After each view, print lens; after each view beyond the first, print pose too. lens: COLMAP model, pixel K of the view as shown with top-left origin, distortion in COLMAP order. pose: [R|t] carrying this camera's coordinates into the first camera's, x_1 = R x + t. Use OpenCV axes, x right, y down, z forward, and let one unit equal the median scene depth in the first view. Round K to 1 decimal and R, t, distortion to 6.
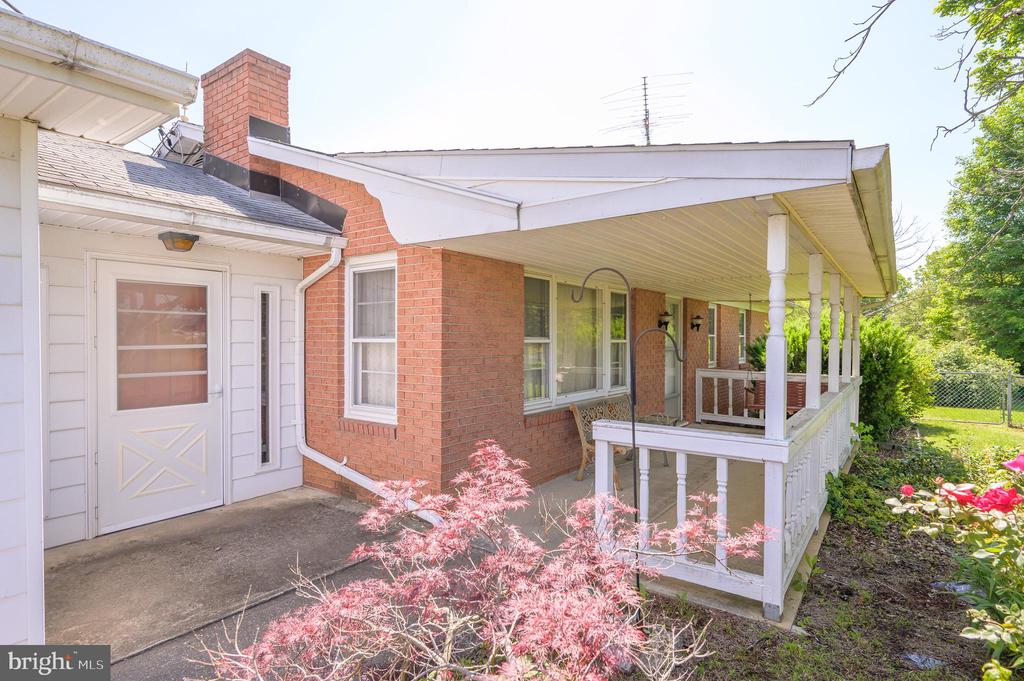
lens RADIAL K [[534.0, 0, 512.0], [0, 534.0, 340.5], [0, 0, 1]] dist [-0.000995, -0.000082]
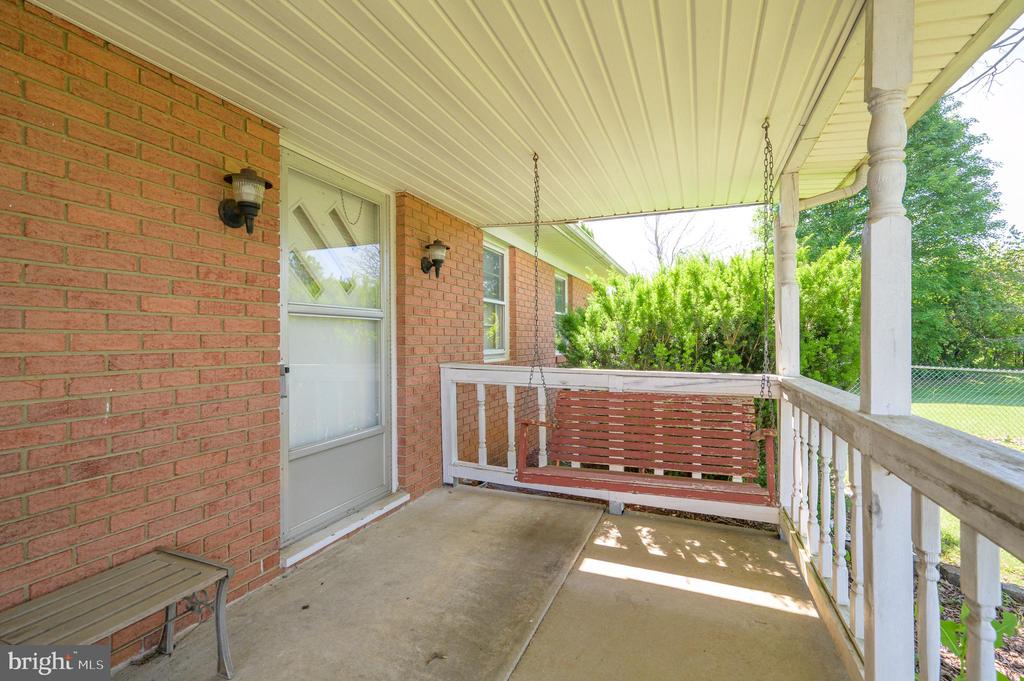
lens RADIAL K [[452.2, 0, 512.0], [0, 452.2, 340.5], [0, 0, 1]] dist [-0.001115, -0.000014]
pose [[0.972455, -0.008876, 0.232922, 0.319583], [0.011051, 0.999907, -0.008034, 0.037335], [-0.232829, 0.010387, 0.972462, 0.629826]]
